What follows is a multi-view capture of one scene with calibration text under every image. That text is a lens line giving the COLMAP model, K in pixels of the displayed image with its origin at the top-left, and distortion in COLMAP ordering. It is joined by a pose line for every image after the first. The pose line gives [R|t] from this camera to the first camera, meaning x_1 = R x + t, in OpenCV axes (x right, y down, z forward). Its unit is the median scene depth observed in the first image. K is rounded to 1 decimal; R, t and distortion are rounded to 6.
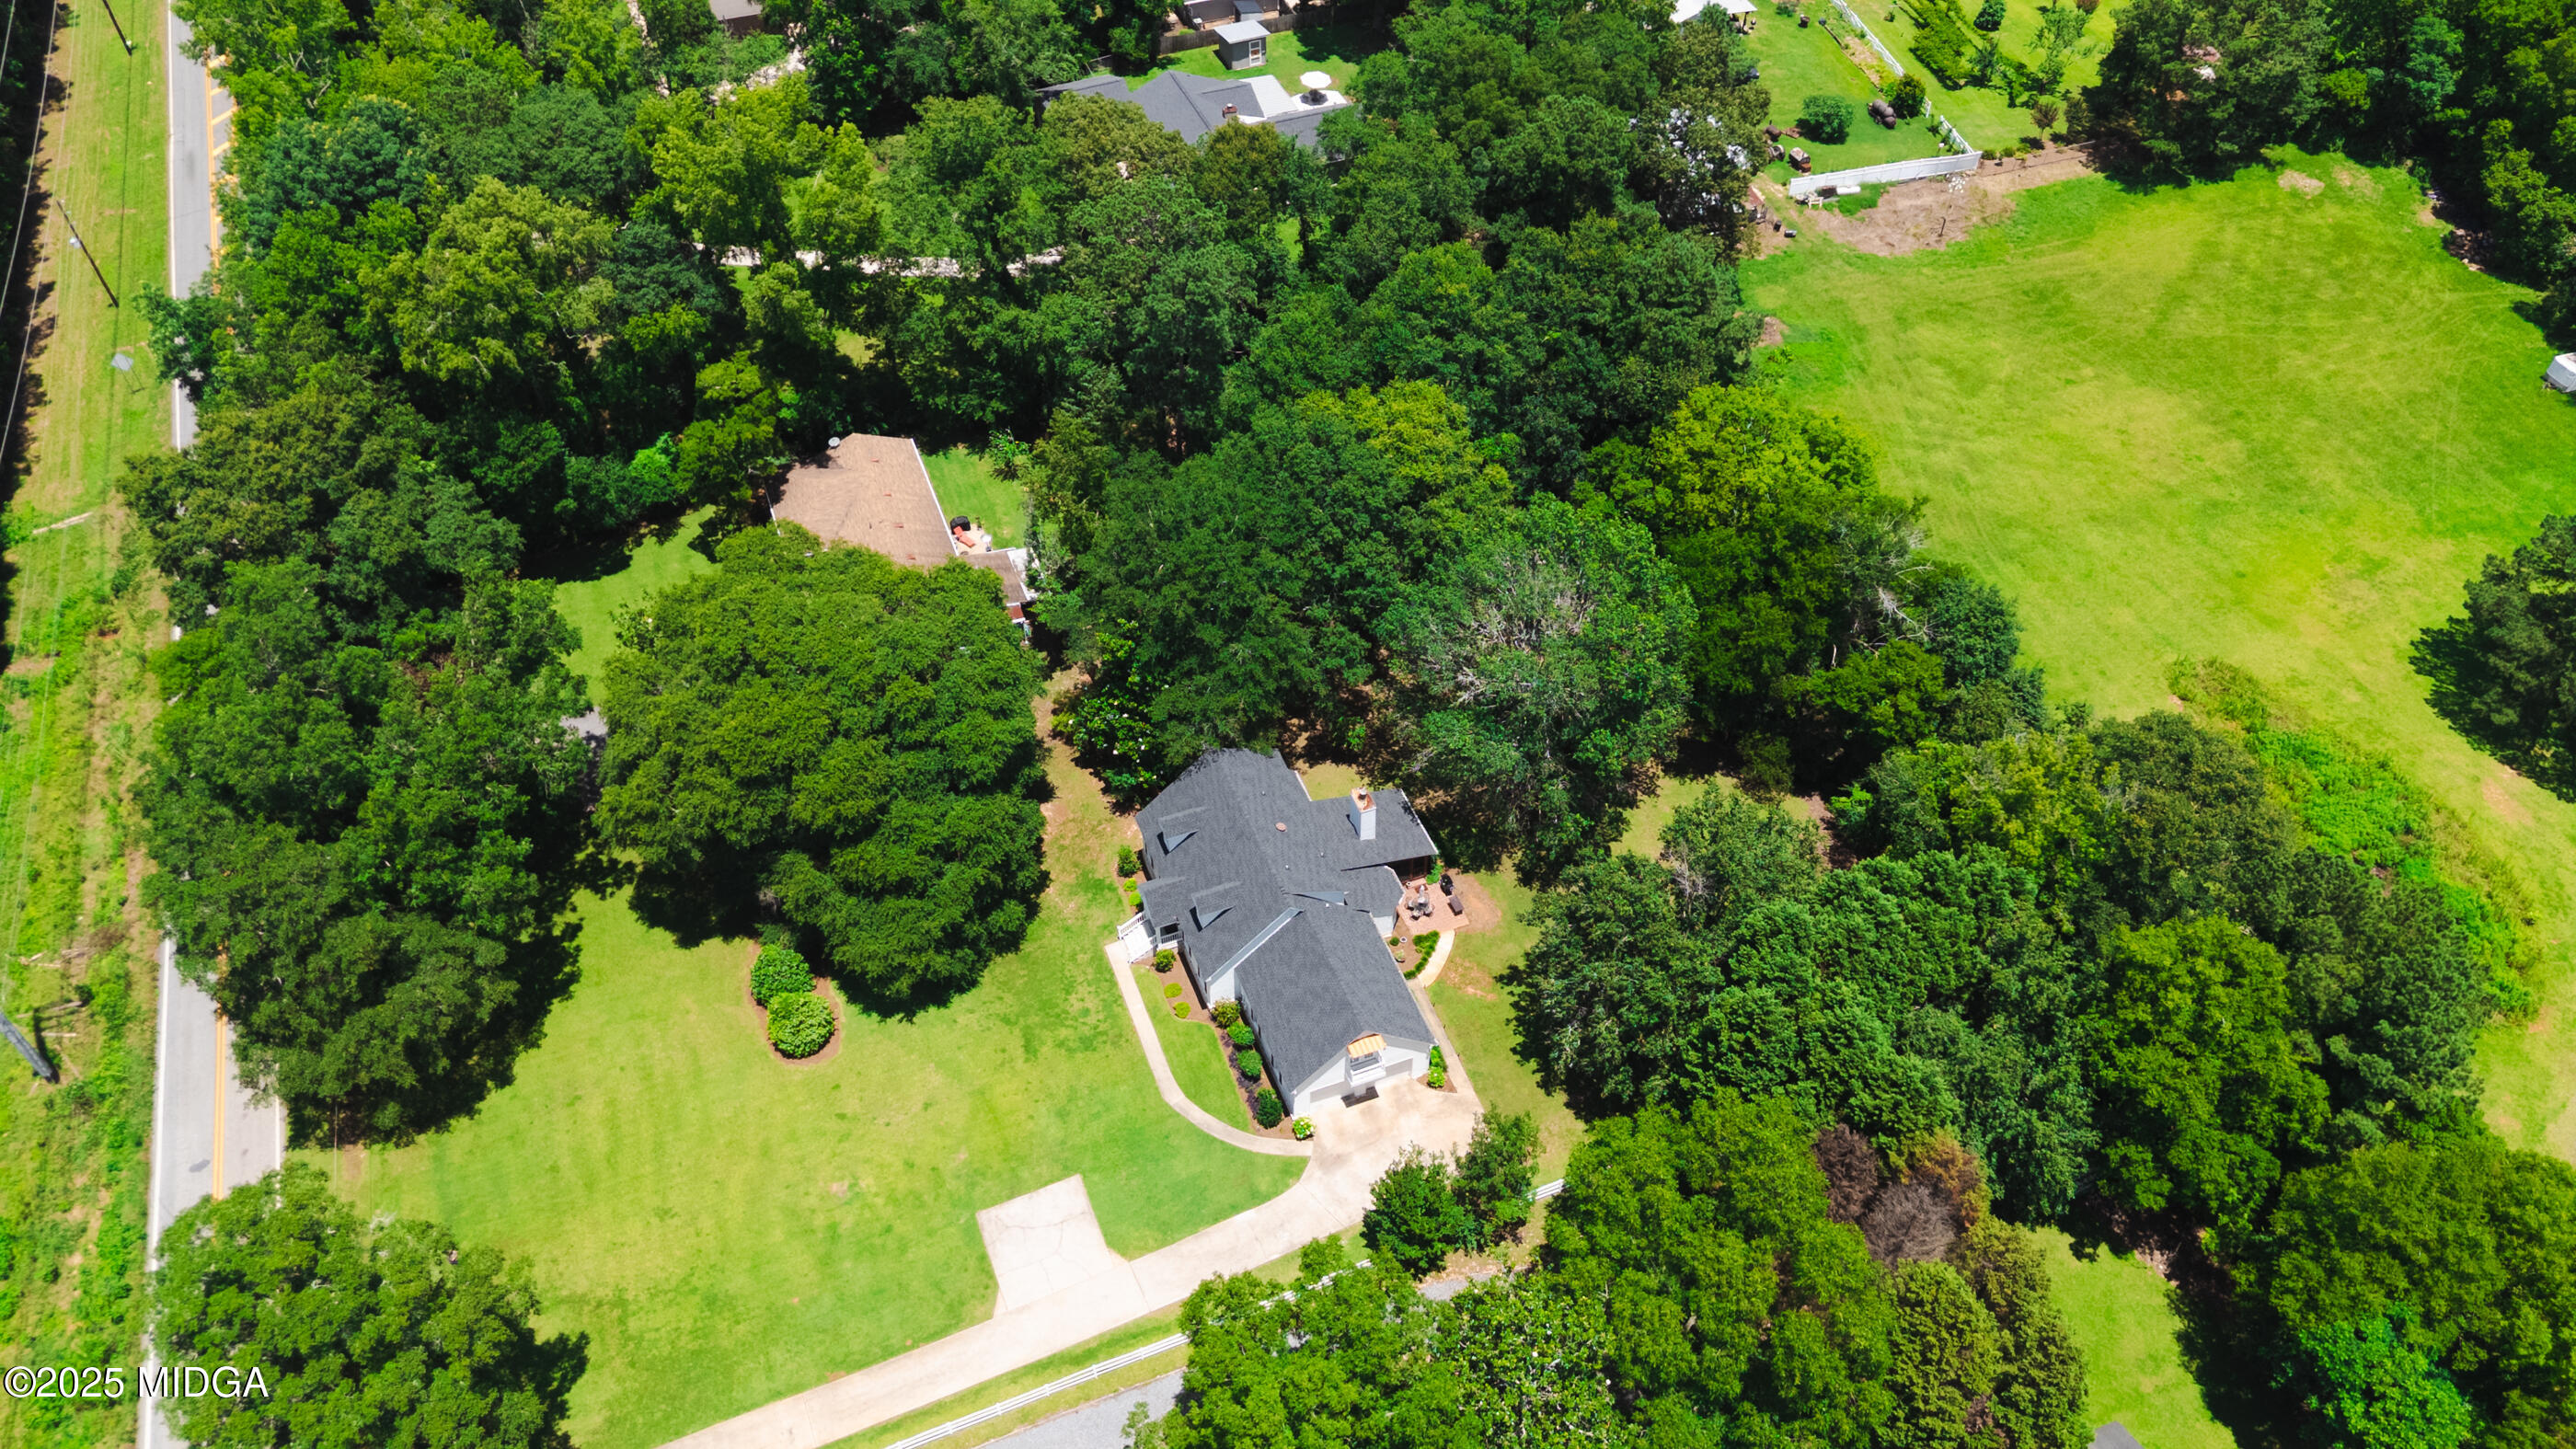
lens RADIAL K [[1880.5, 0, 1288.0], [0, 1880.5, 724.5], [0, 0, 1]] dist [0.094103, -0.119339]
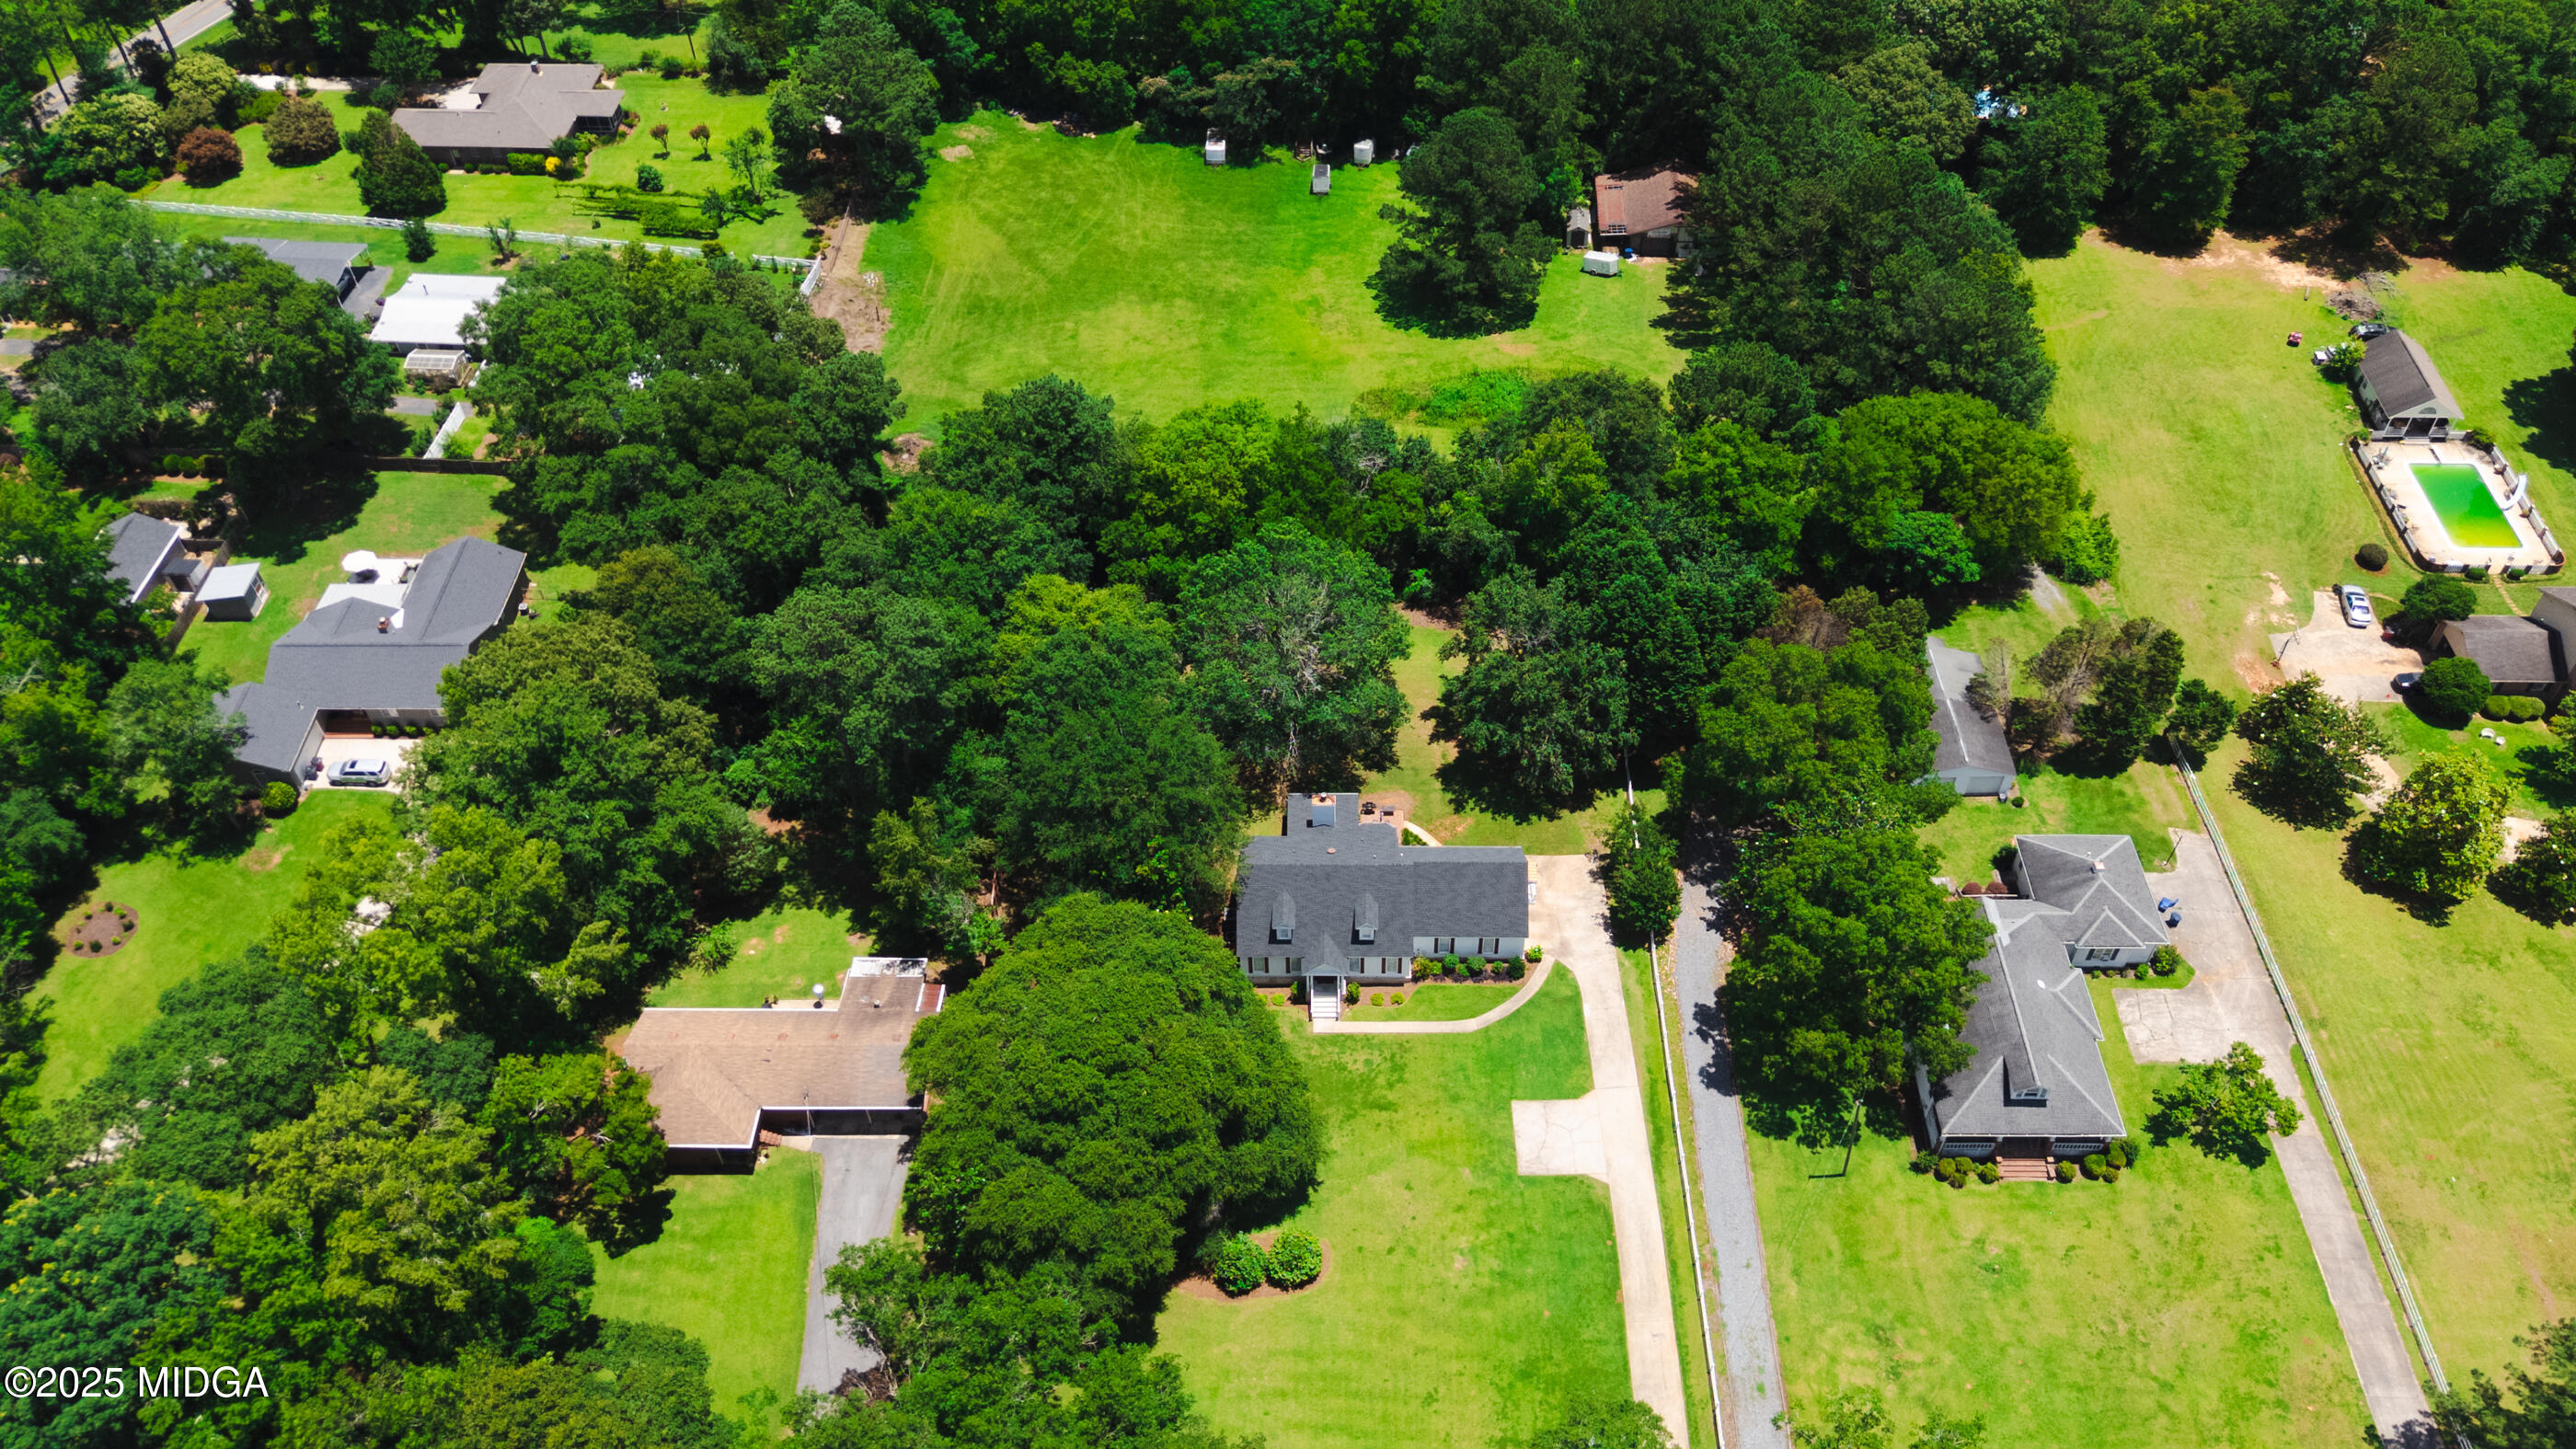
lens RADIAL K [[1890.5, 0, 1288.0], [0, 1890.5, 724.5], [0, 0, 1]] dist [0.112658, -0.151235]
pose [[0.376419, -0.674136, 0.635491, -0.783152], [0.682829, 0.665472, 0.301482, -0.416102], [-0.626142, 0.320448, 0.710816, 0.066461]]
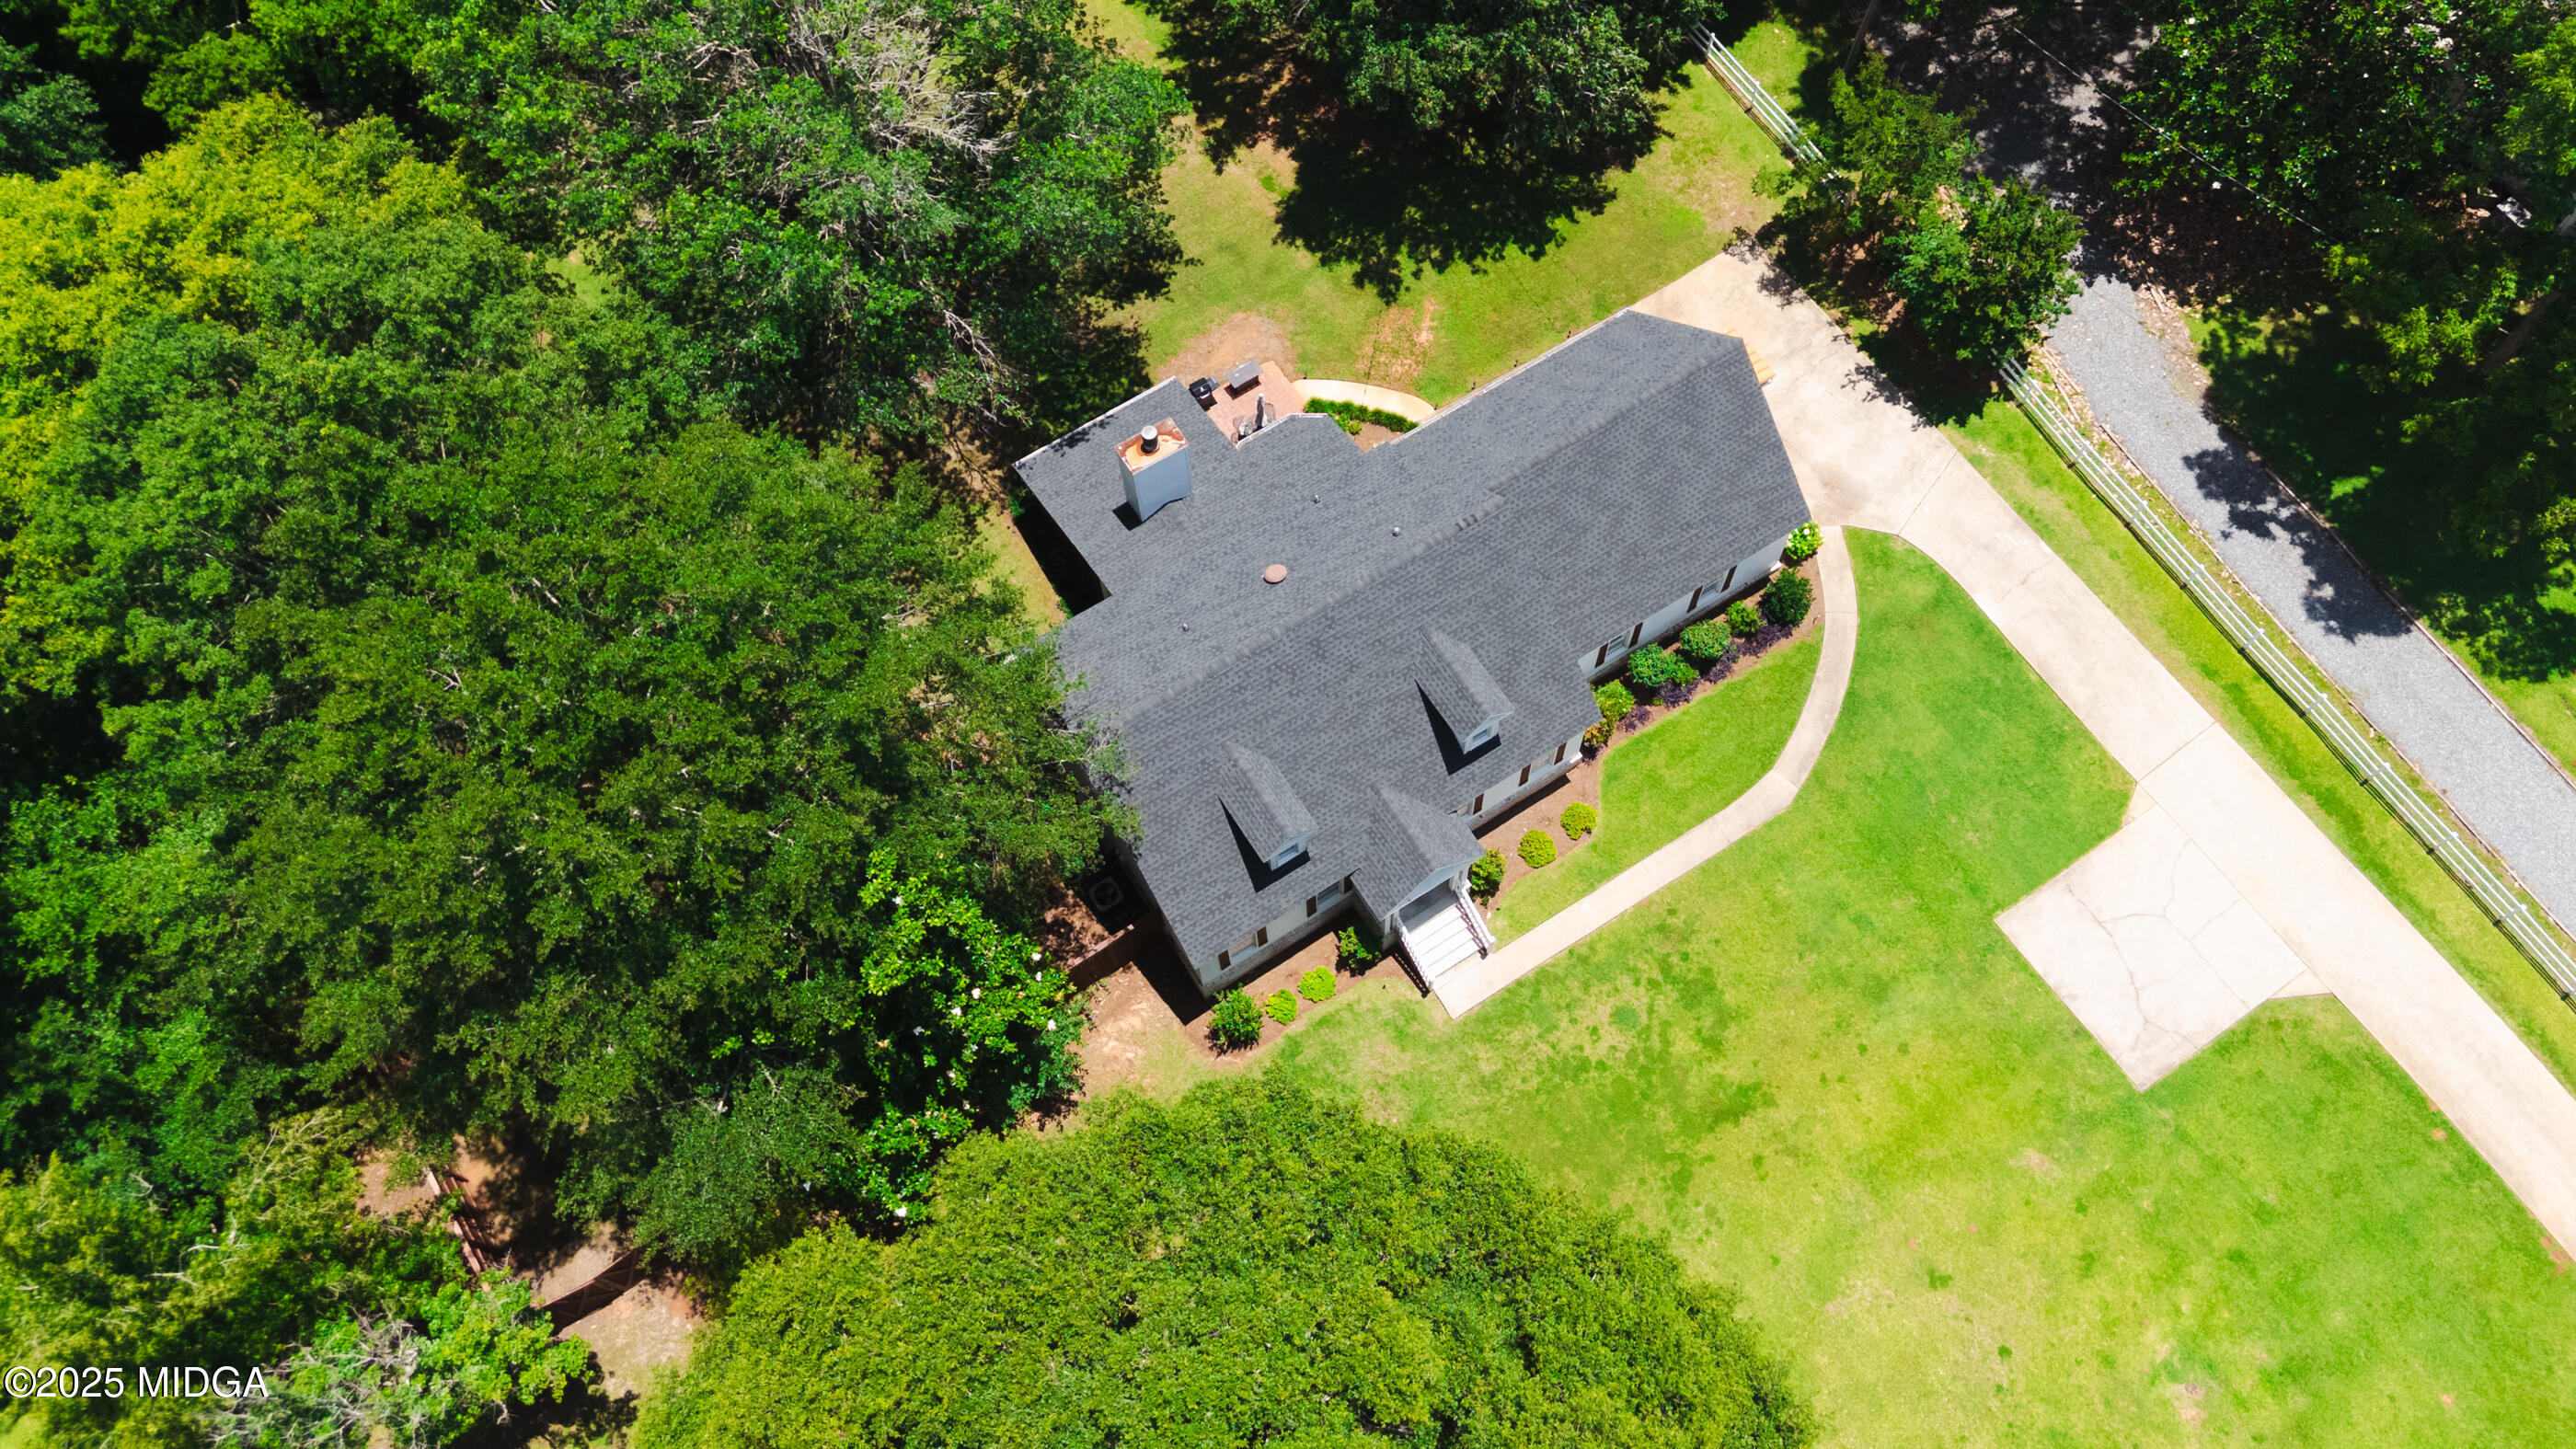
lens RADIAL K [[1908.9, 0, 1288.0], [0, 1908.9, 724.5], [0, 0, 1]] dist [0.042466, 0.000485]
pose [[-0.195680, -0.891067, 0.409522, -0.225047], [0.732385, 0.144924, 0.665289, -0.243118], [-0.652167, 0.430112, 0.624246, 0.727687]]
